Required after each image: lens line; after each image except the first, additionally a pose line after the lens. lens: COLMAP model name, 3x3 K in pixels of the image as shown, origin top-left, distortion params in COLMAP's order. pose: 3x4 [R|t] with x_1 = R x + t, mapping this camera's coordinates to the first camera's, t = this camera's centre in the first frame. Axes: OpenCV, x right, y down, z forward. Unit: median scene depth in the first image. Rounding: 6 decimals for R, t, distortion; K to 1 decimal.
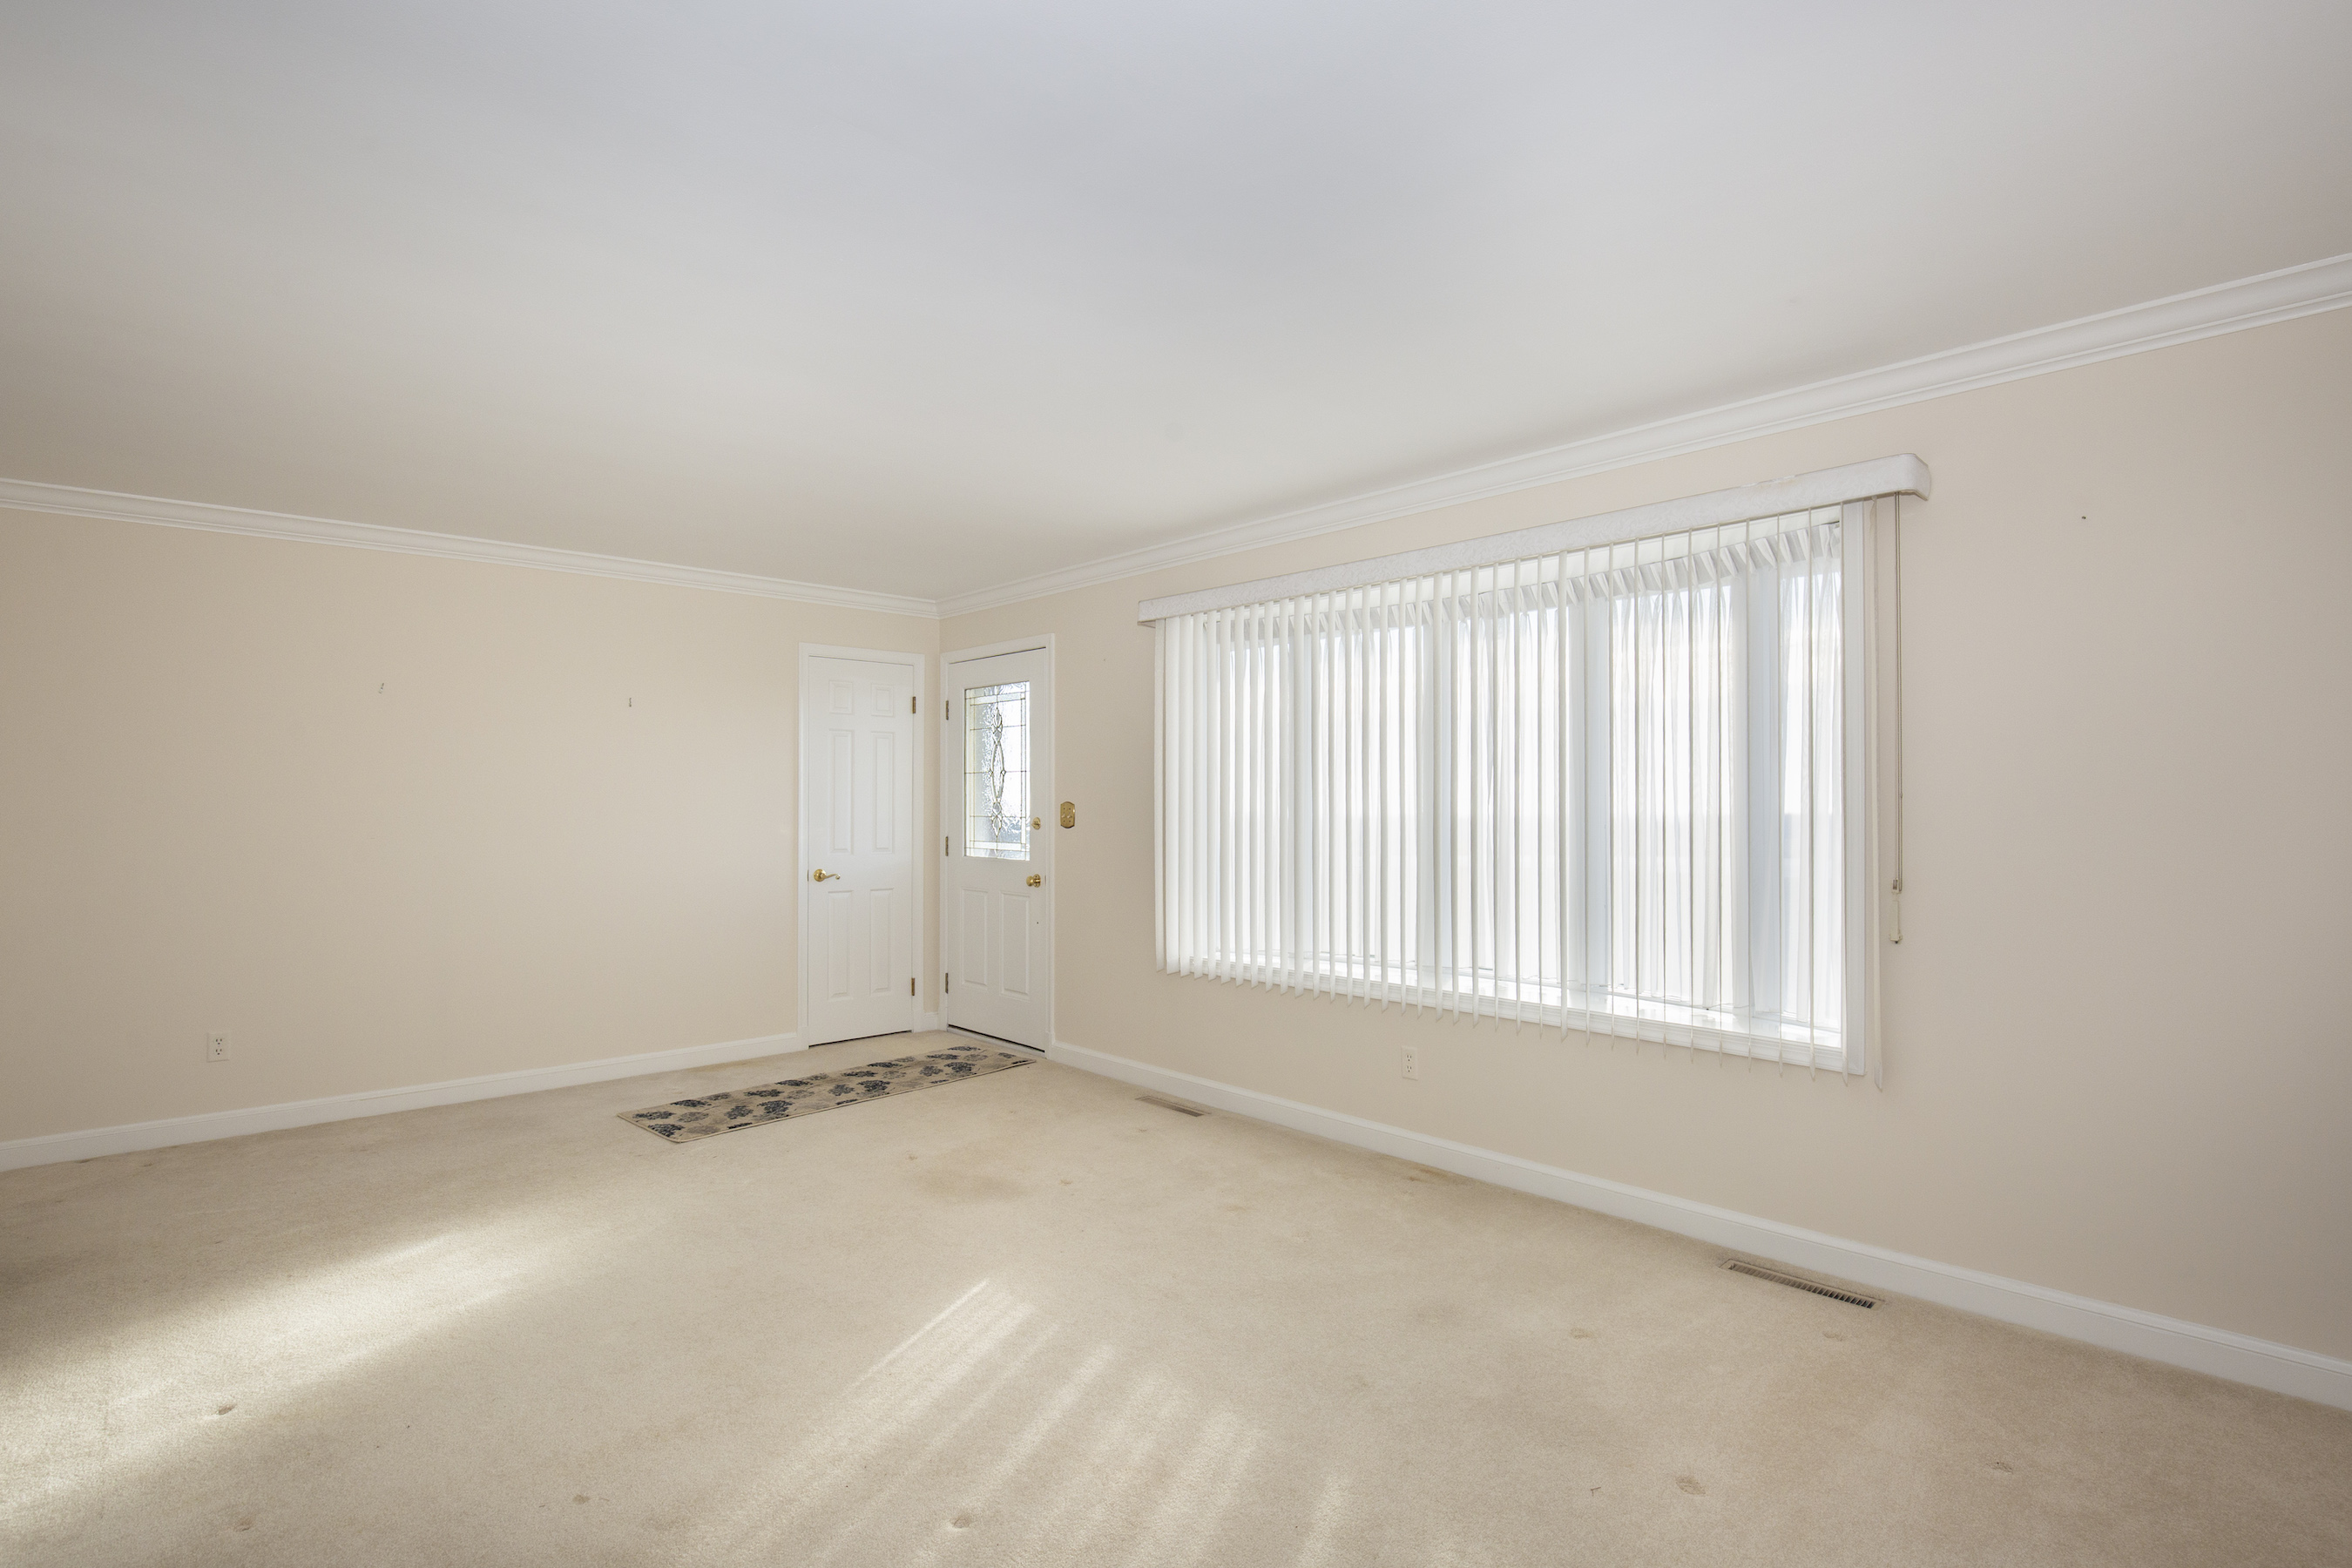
lens RADIAL K [[1195.1, 0, 1184.7], [0, 1195.1, 787.2], [0, 0, 1]] dist [-0.011281, -0.000999]
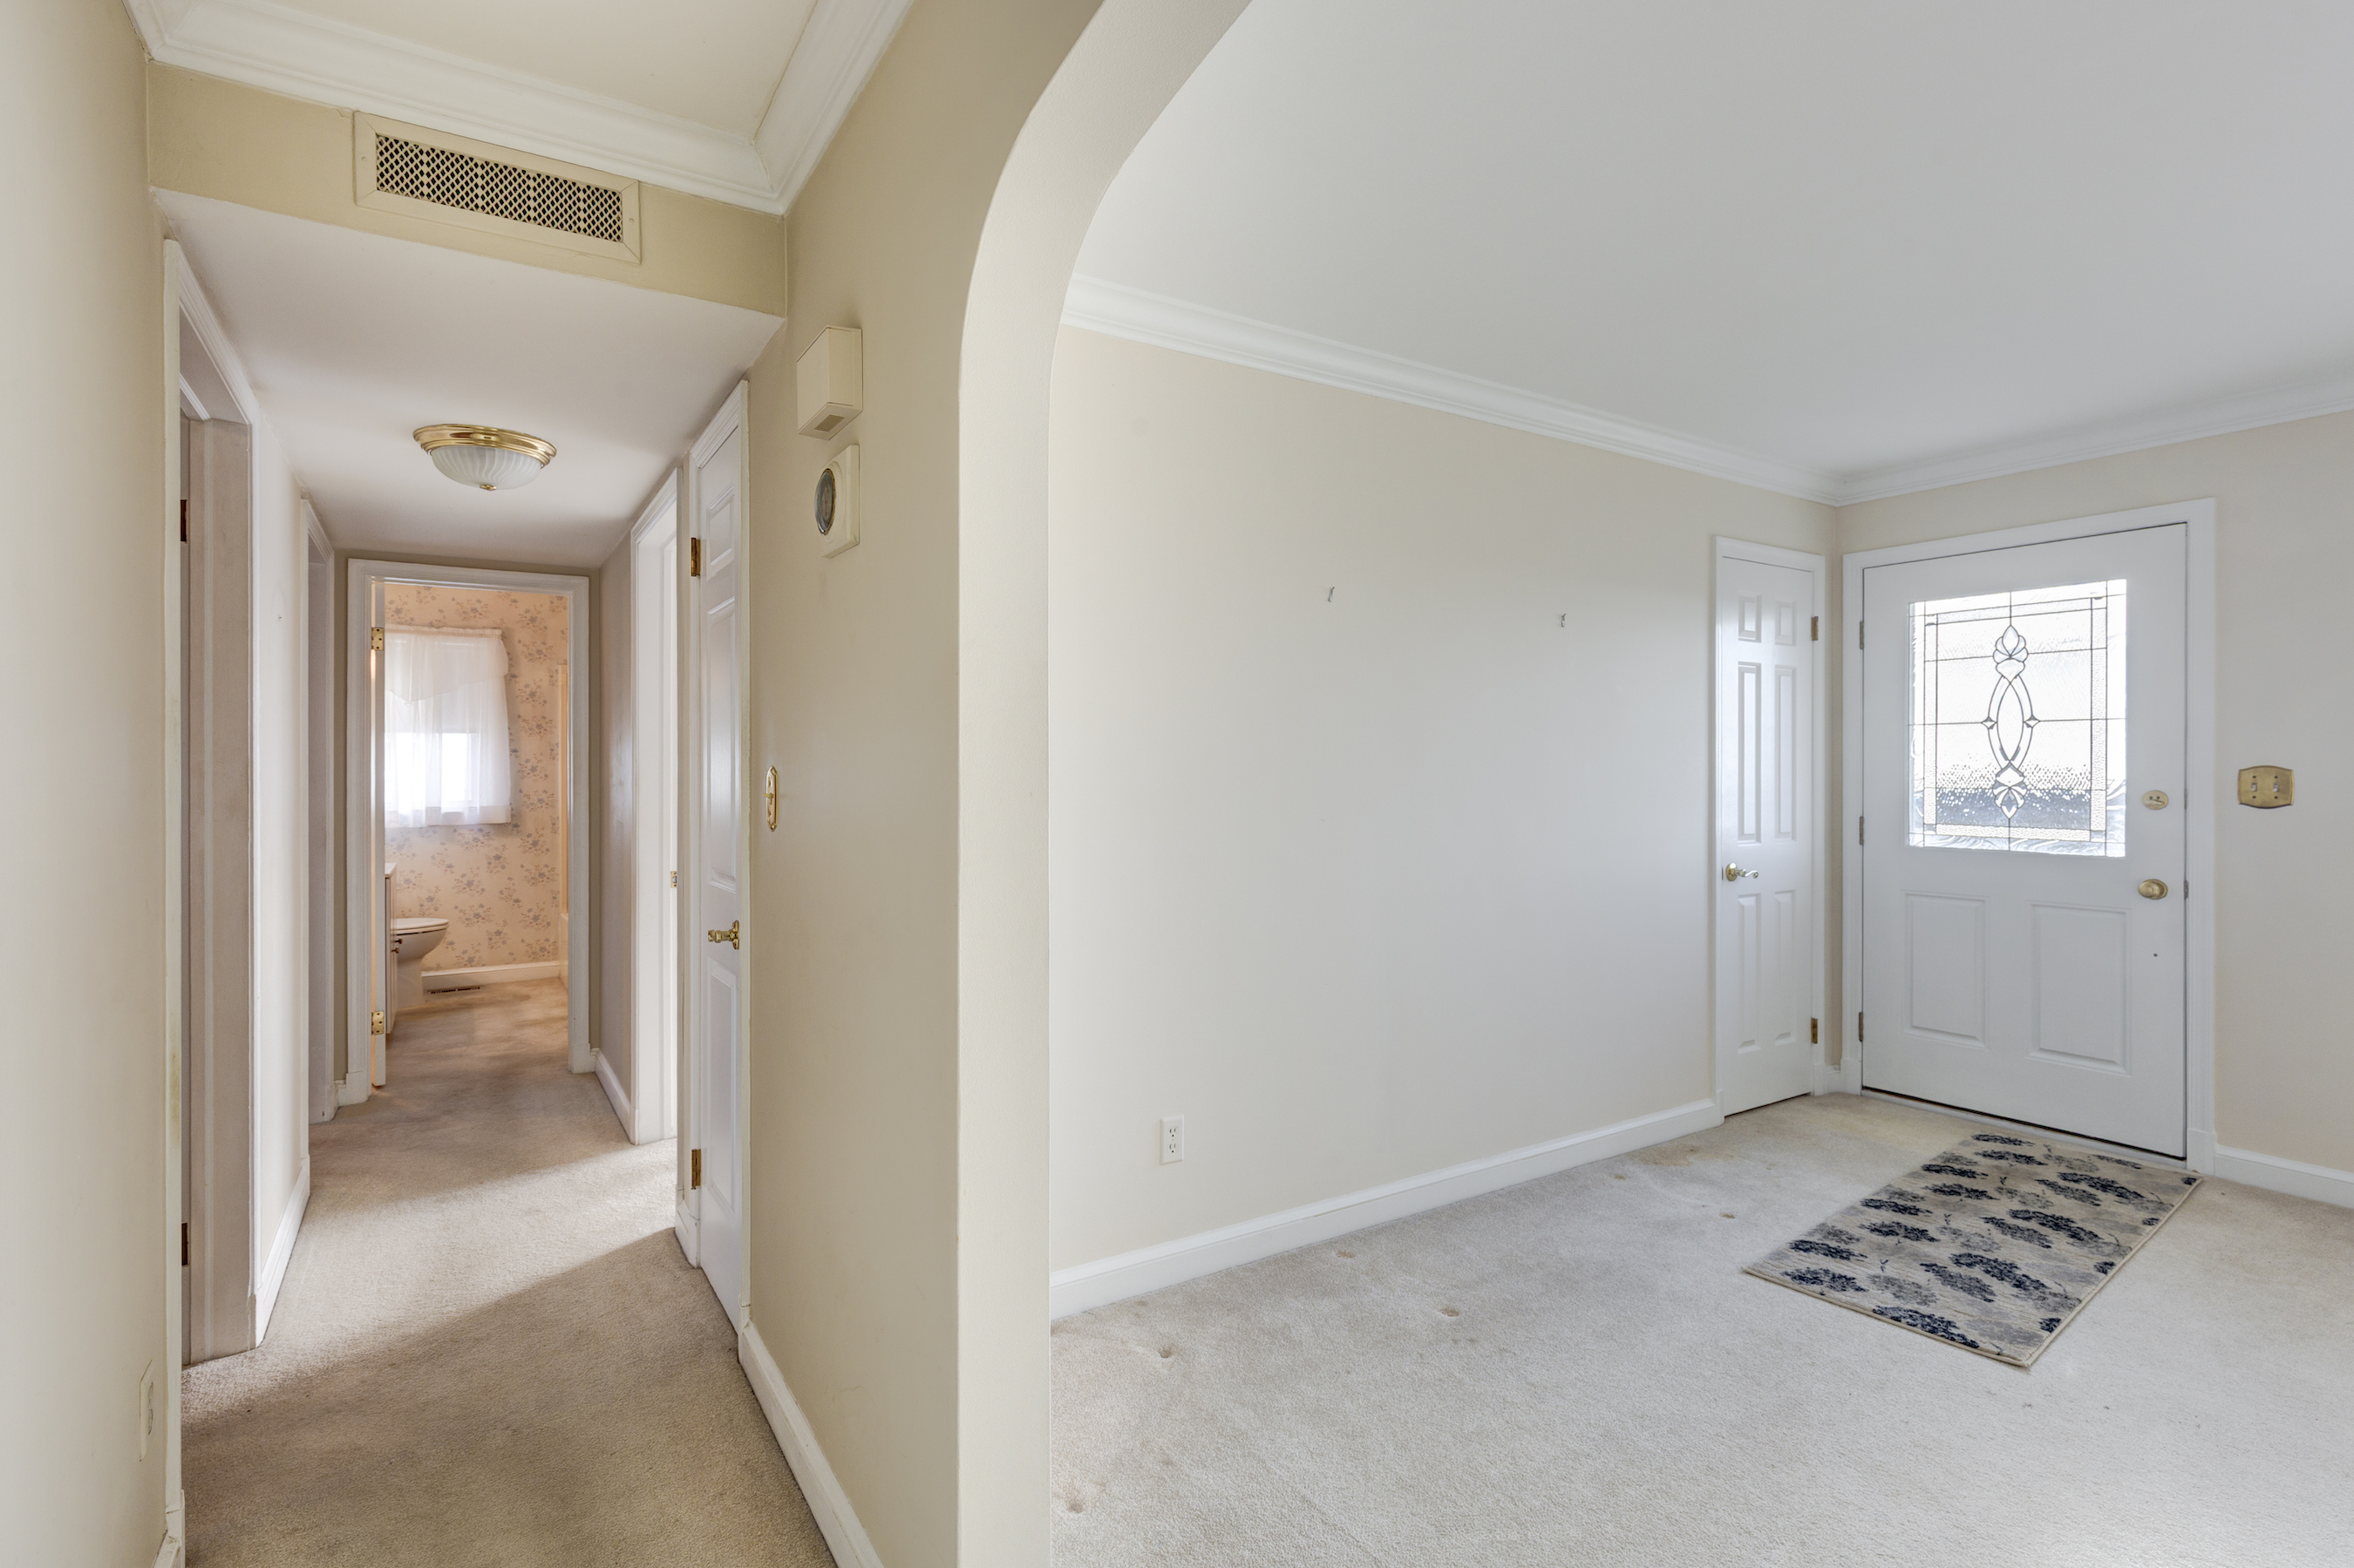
lens RADIAL K [[1113.2, 0, 1073.1], [0, 1113.2, 772.7], [0, 0, 1]] dist [0.007833, -0.001604]
pose [[0.981568, -0.000777, -0.191110, -0.587039], [0.002683, 0.999949, 0.009714, 0.009001], [0.191092, -0.010047, 0.981521, 0.306364]]
